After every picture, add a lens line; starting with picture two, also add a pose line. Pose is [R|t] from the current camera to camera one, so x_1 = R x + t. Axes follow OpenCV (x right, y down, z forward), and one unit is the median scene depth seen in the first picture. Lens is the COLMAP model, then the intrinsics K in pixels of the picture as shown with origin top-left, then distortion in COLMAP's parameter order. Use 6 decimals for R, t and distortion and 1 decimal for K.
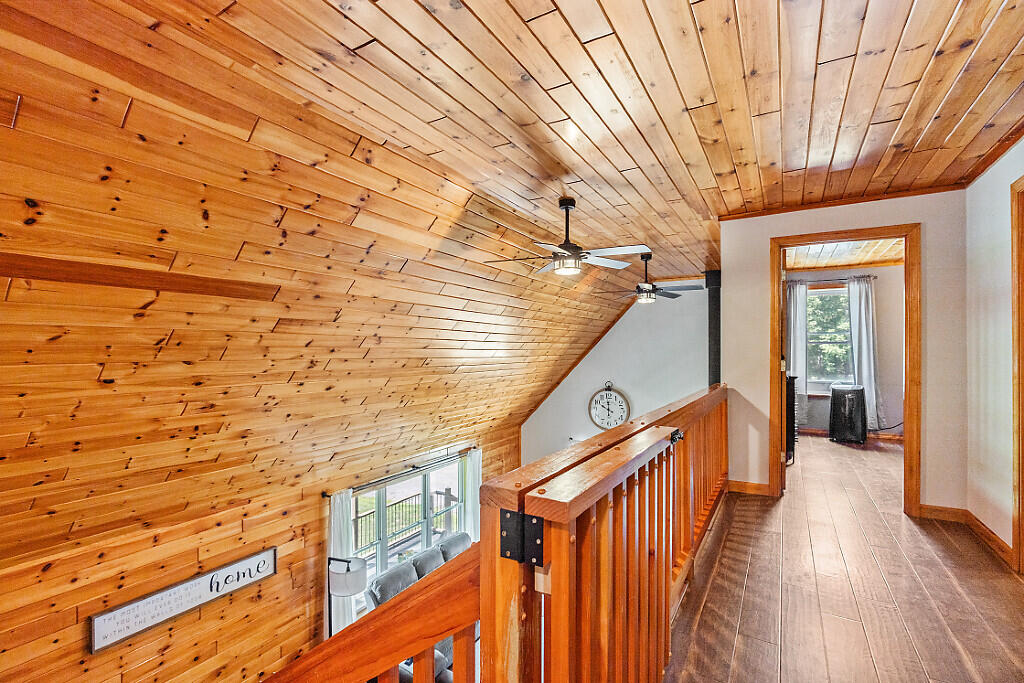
lens RADIAL K [[470.4, 0, 512.7], [0, 470.4, 342.1], [0, 0, 1]] dist [-0.007694, 0.000069]
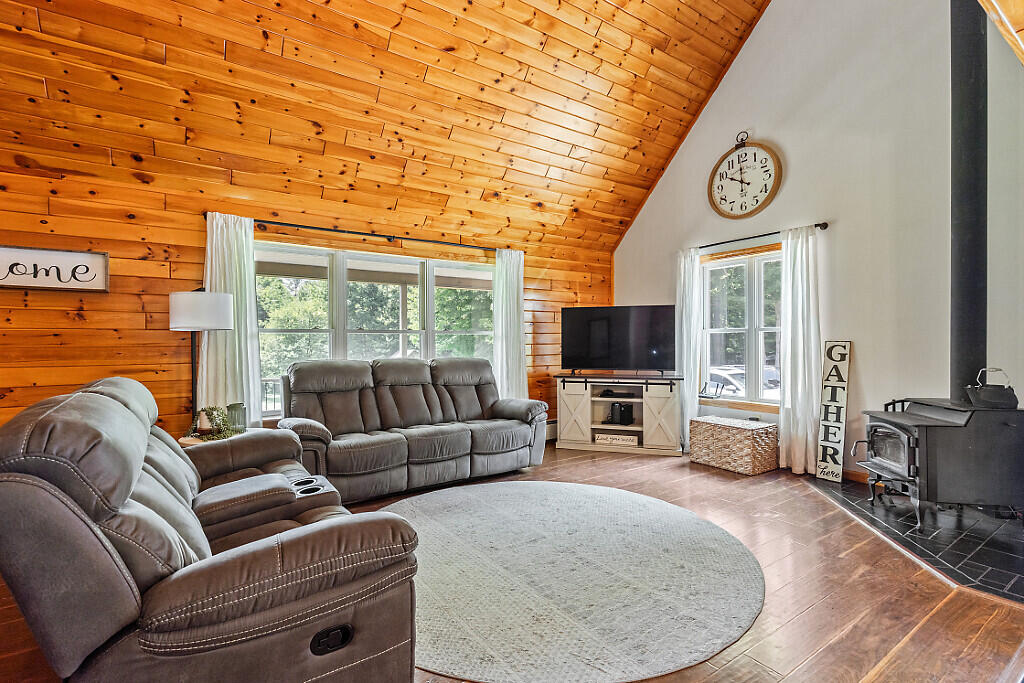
lens RADIAL K [[470.4, 0, 514.4], [0, 470.4, 342.8], [0, 0, 1]] dist [-0.007694, 0.000069]
pose [[0.898172, -0.001895, -0.439639, 0.204766], [0.010557, 0.999795, 0.017259, 0.324593], [0.439517, -0.020142, 0.898009, 0.364053]]
